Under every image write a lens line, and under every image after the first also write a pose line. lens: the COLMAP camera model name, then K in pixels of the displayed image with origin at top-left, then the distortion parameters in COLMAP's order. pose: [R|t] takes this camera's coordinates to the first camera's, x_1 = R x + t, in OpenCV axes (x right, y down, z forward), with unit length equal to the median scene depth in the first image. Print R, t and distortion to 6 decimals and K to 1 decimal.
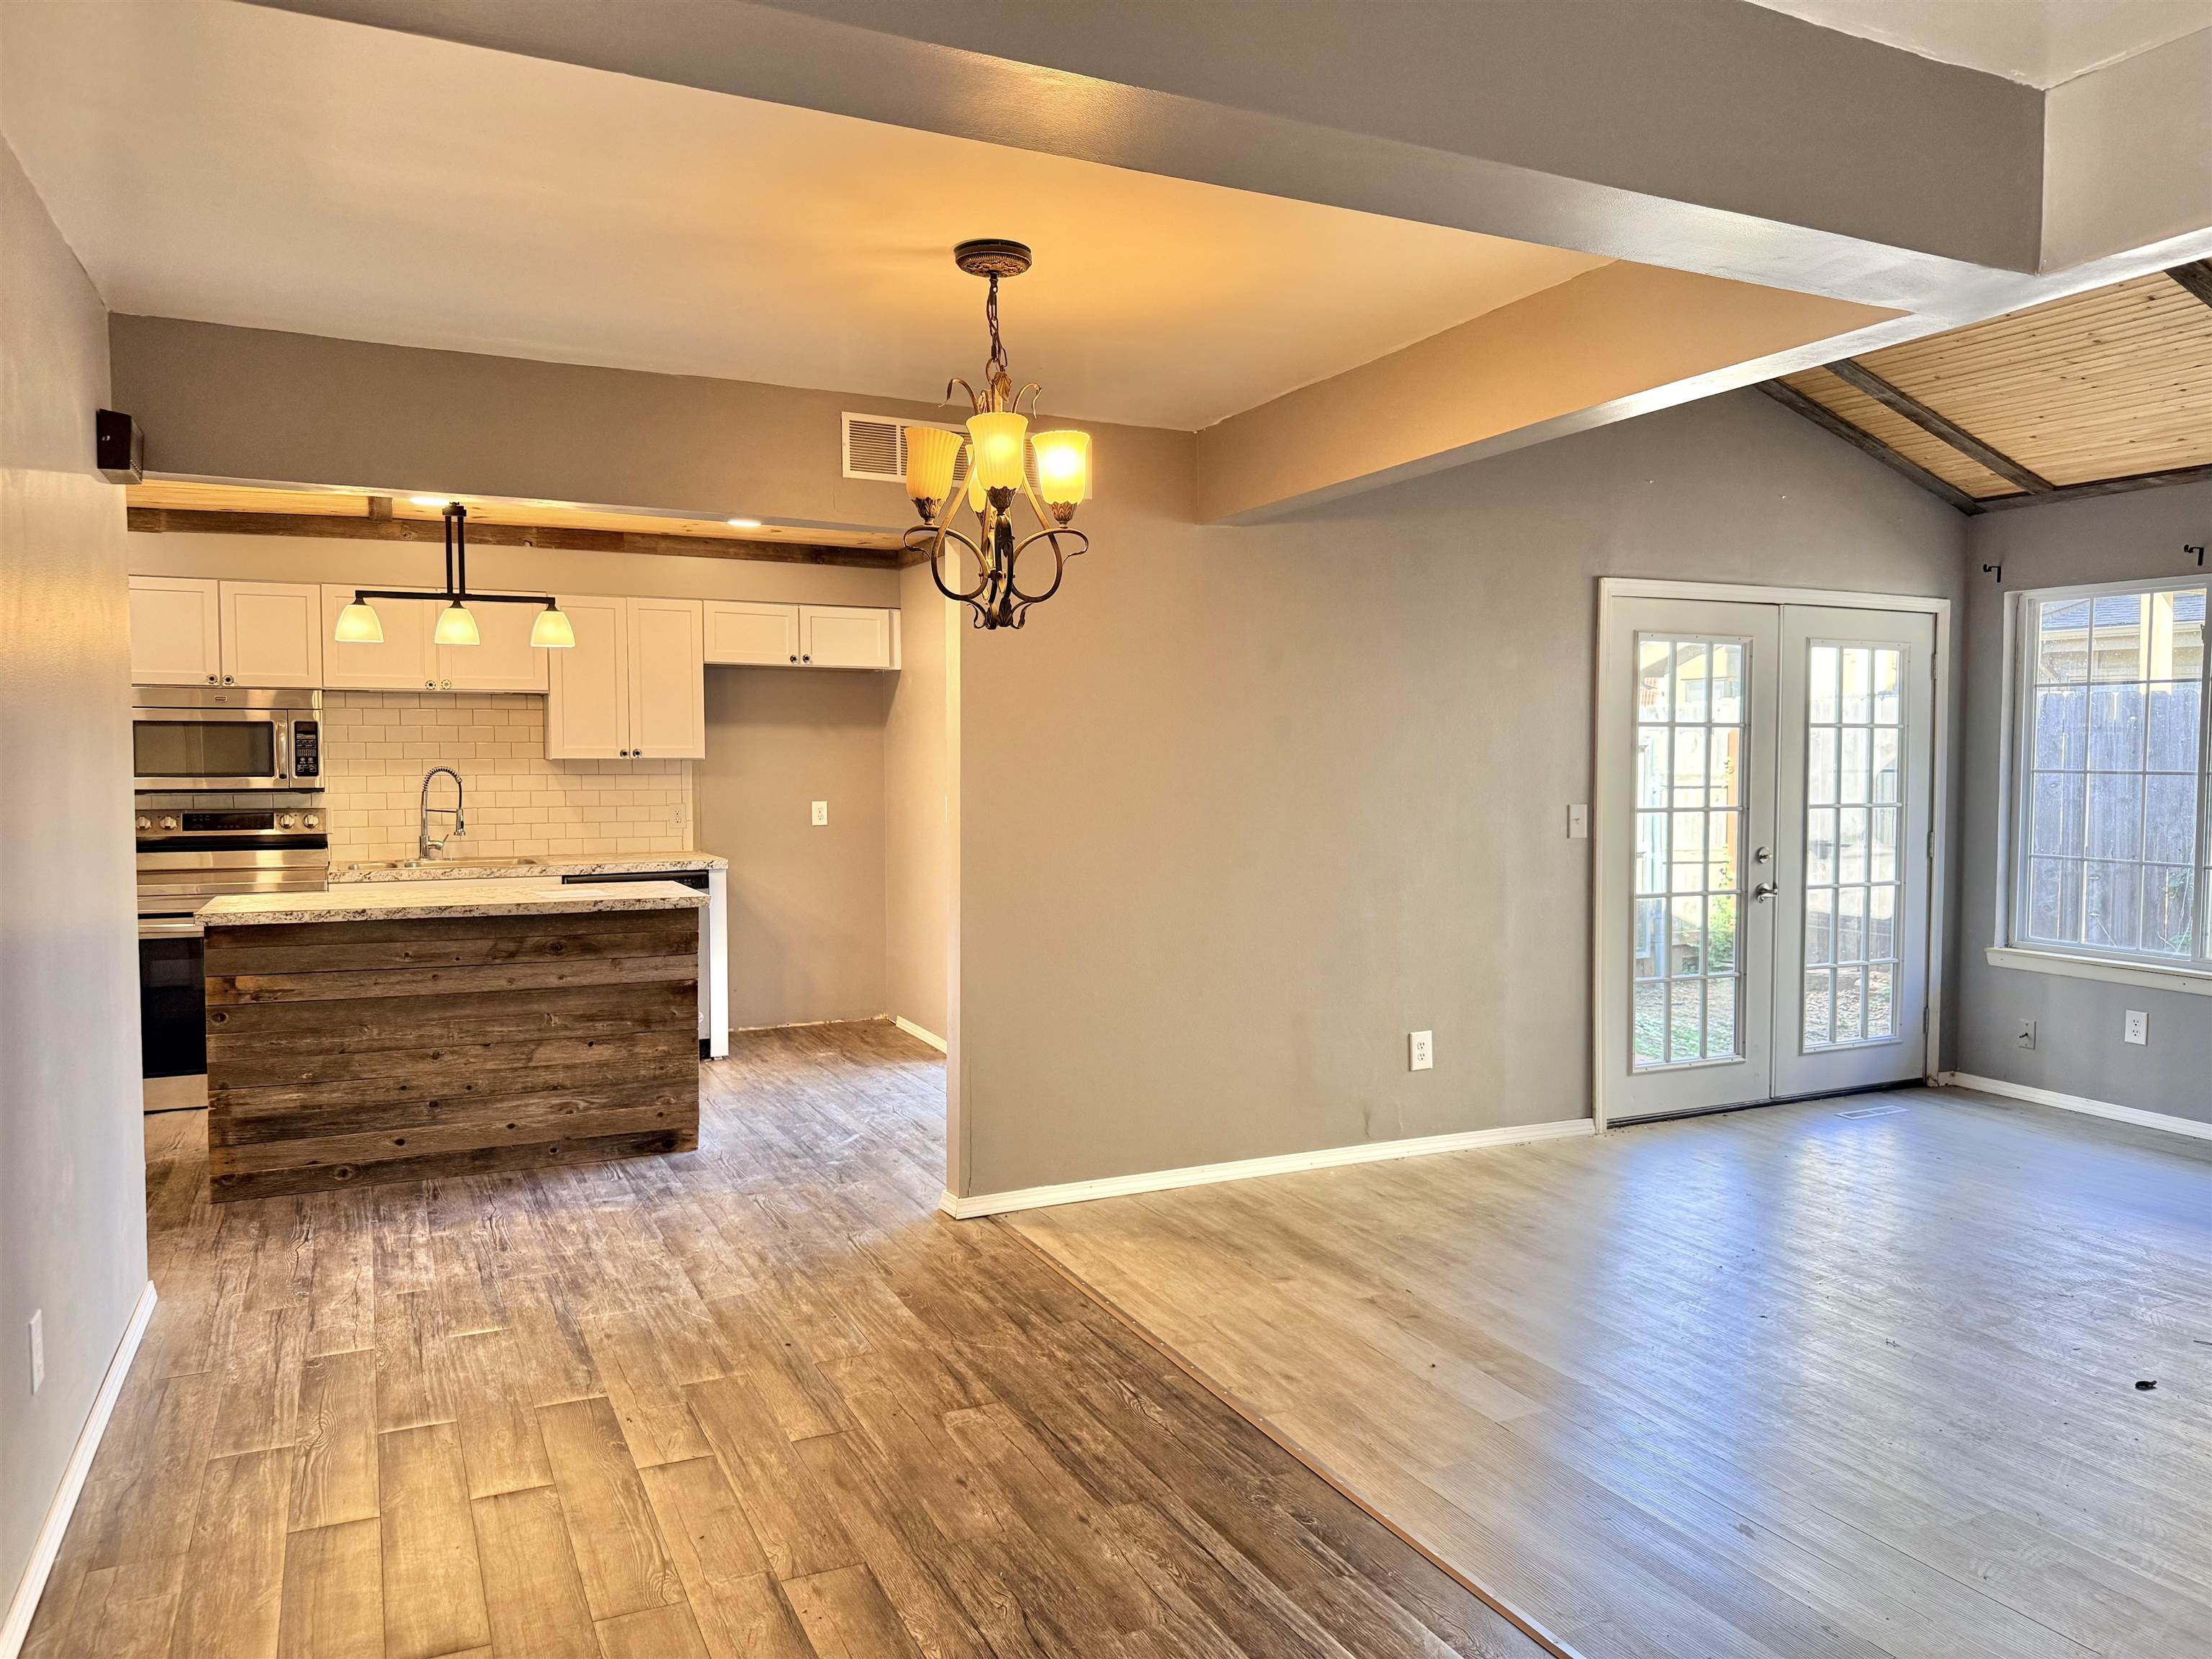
lens RADIAL K [[1555.1, 0, 1110.6], [0, 1555.1, 817.7], [0, 0, 1]] dist [0.037880, -0.040444]
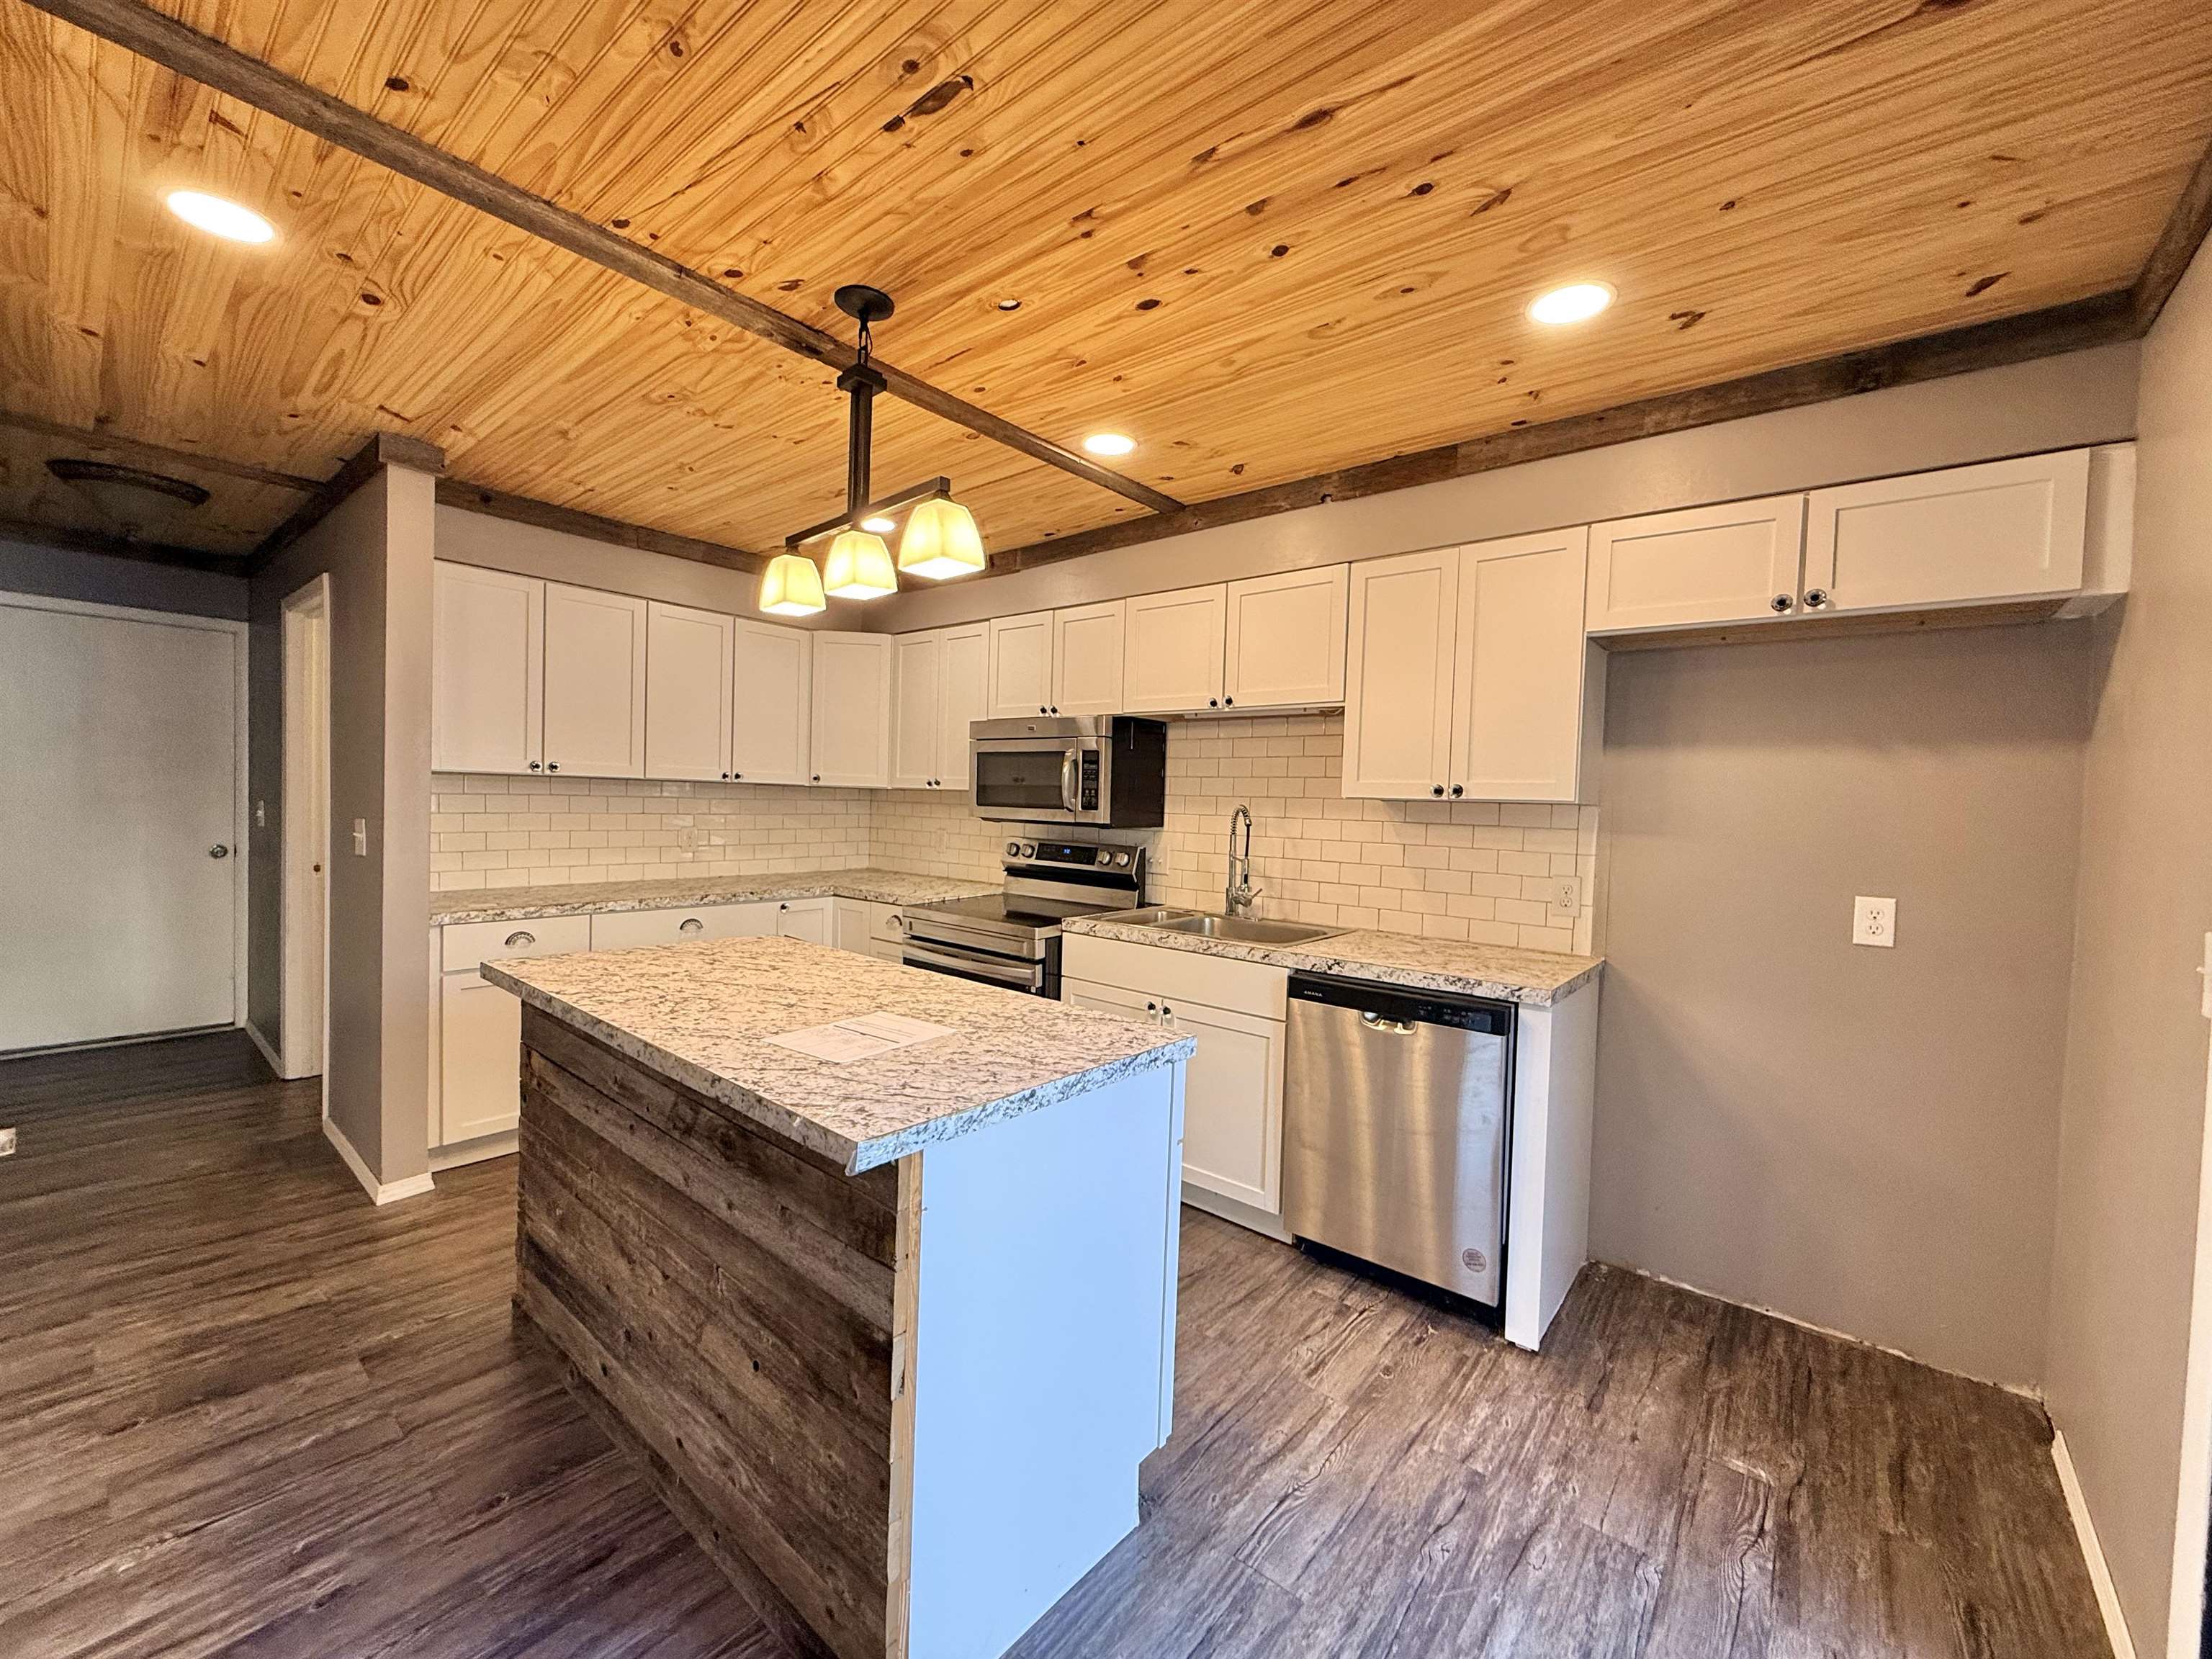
lens RADIAL K [[880.3, 0, 1107.3], [0, 880.3, 823.0], [0, 0, 1]] dist [0.003379, -0.000431]
pose [[0.412418, 0.037345, -0.910229, -0.053540], [-0.069368, 0.997546, 0.009497, -0.031277], [0.908350, 0.059224, 0.413996, 1.028043]]
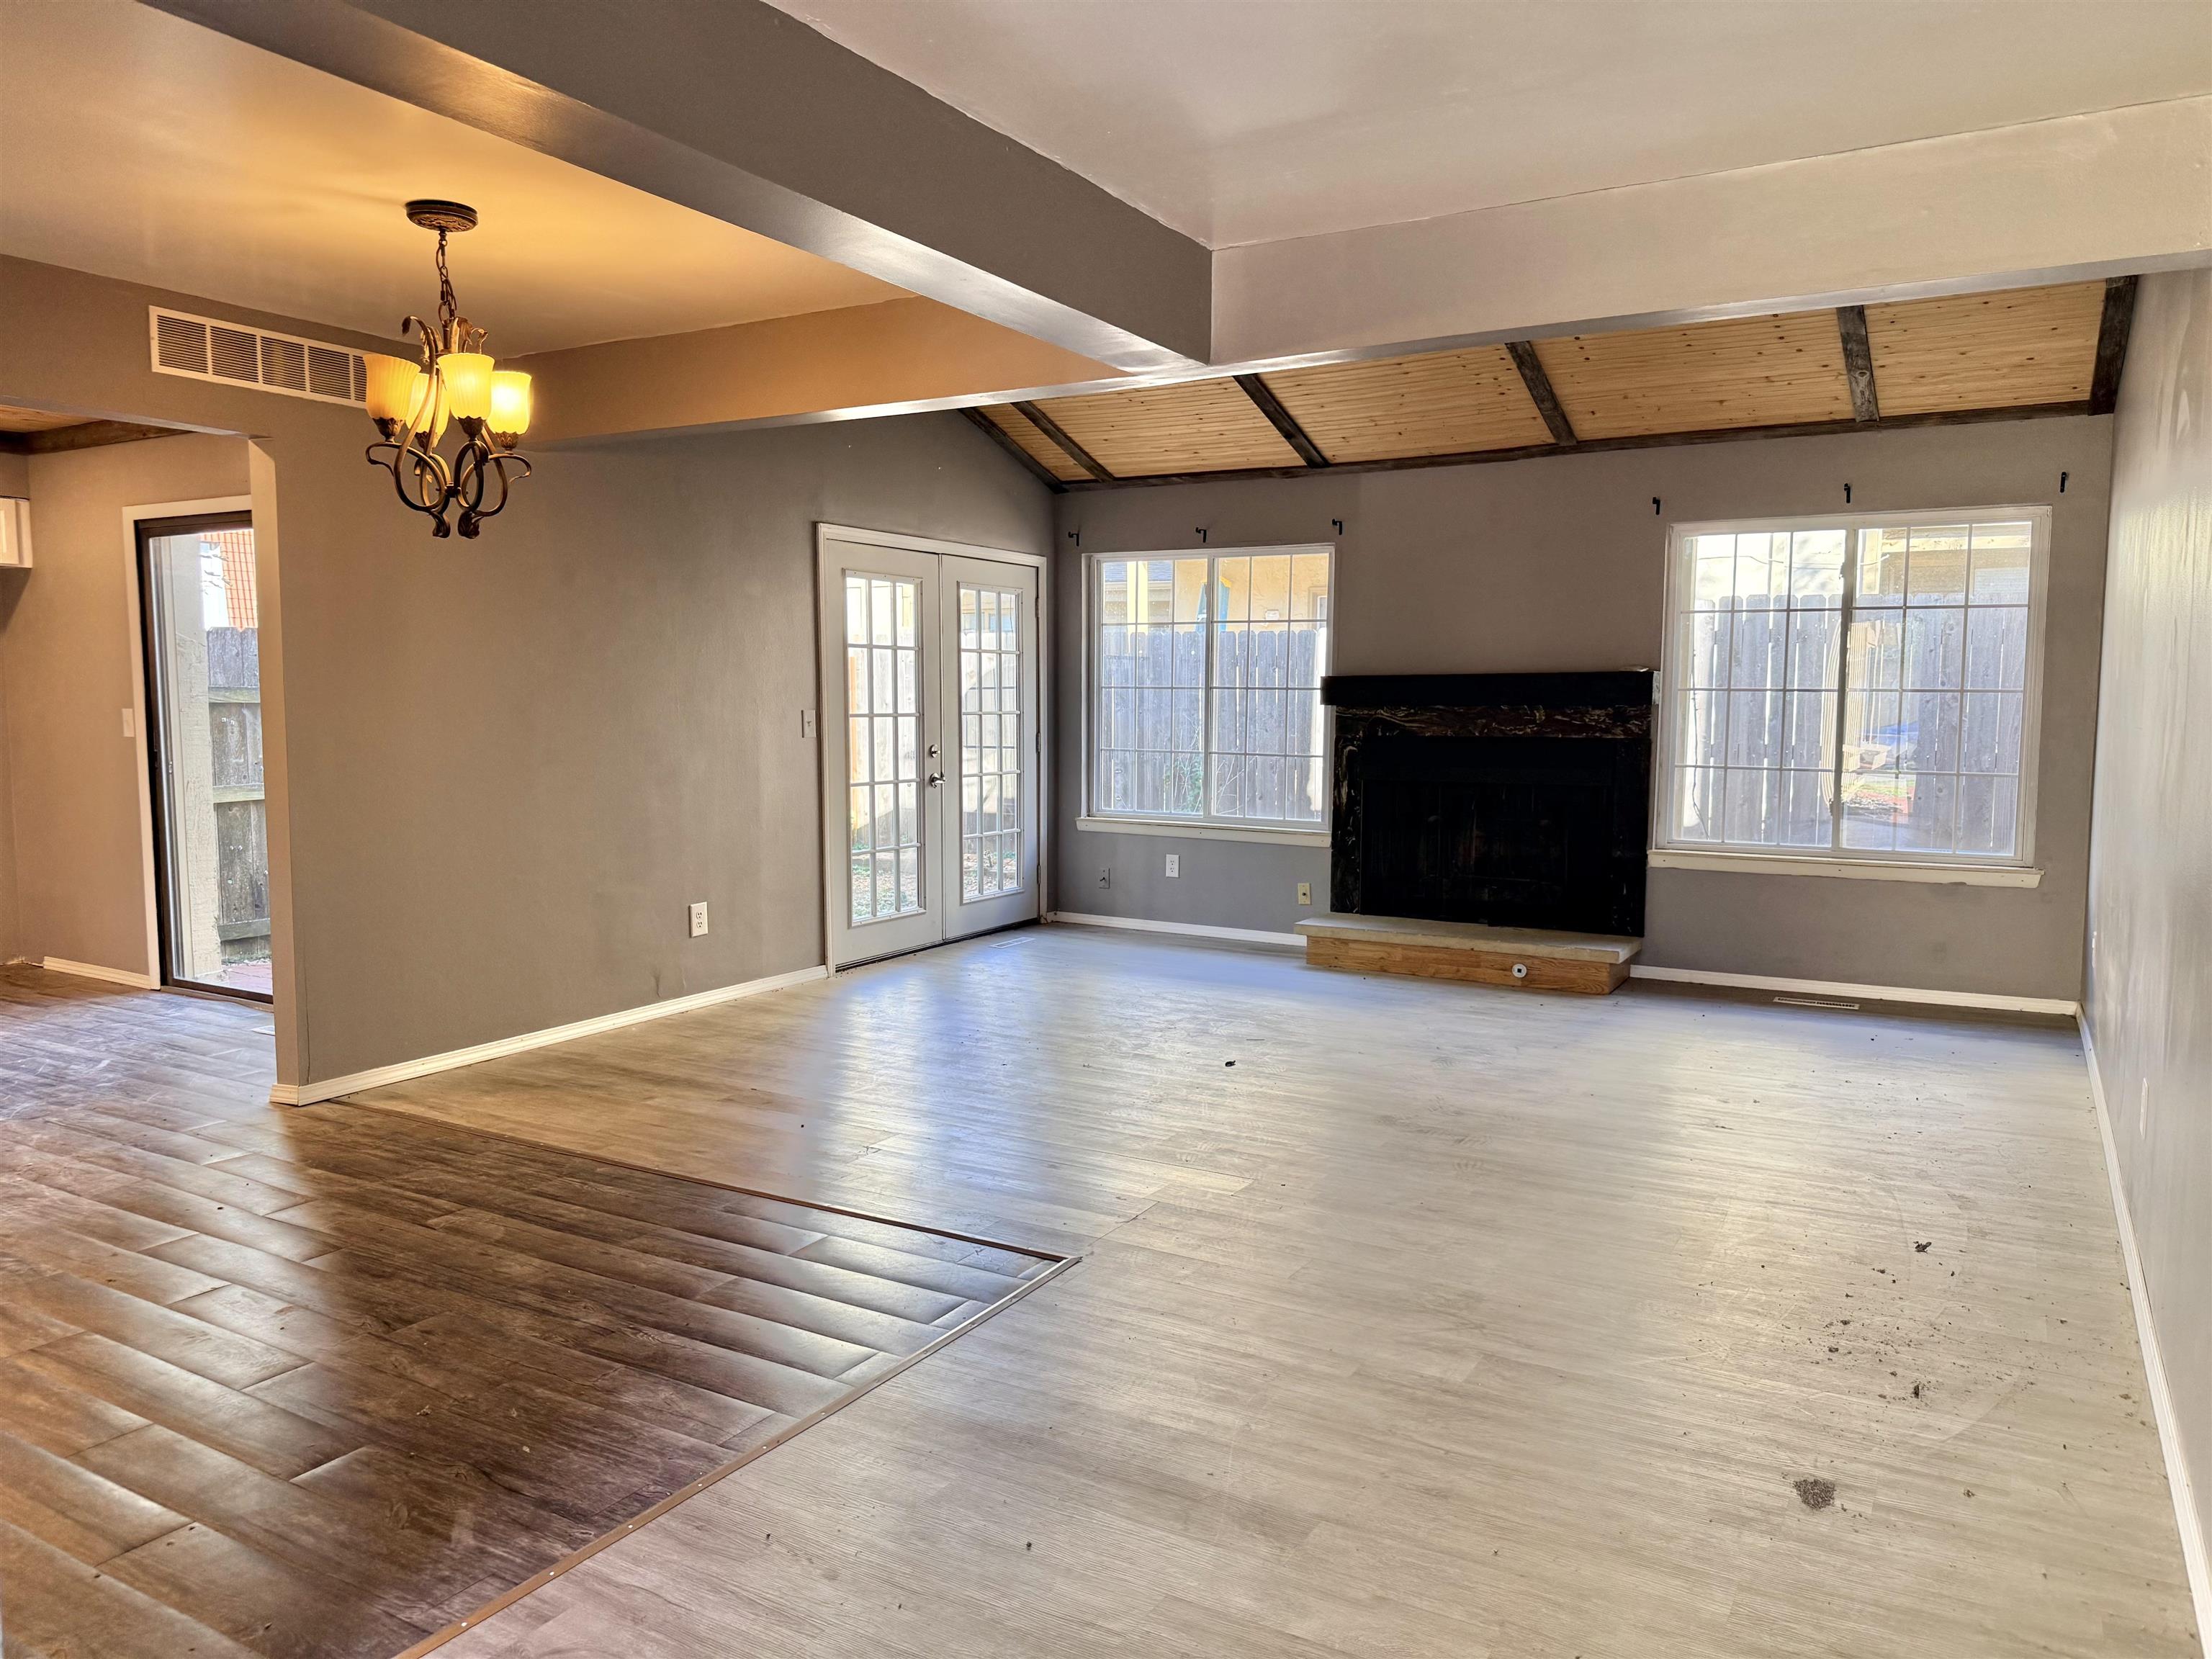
lens RADIAL K [[1555.1, 0, 1107.1], [0, 1555.1, 825.4], [0, 0, 1]] dist [0.037880, -0.040444]
pose [[0.825673, -0.045346, 0.562323, -0.213765], [0.018919, 0.998429, 0.052735, 0.023787], [-0.563831, -0.032903, 0.825234, -0.149650]]
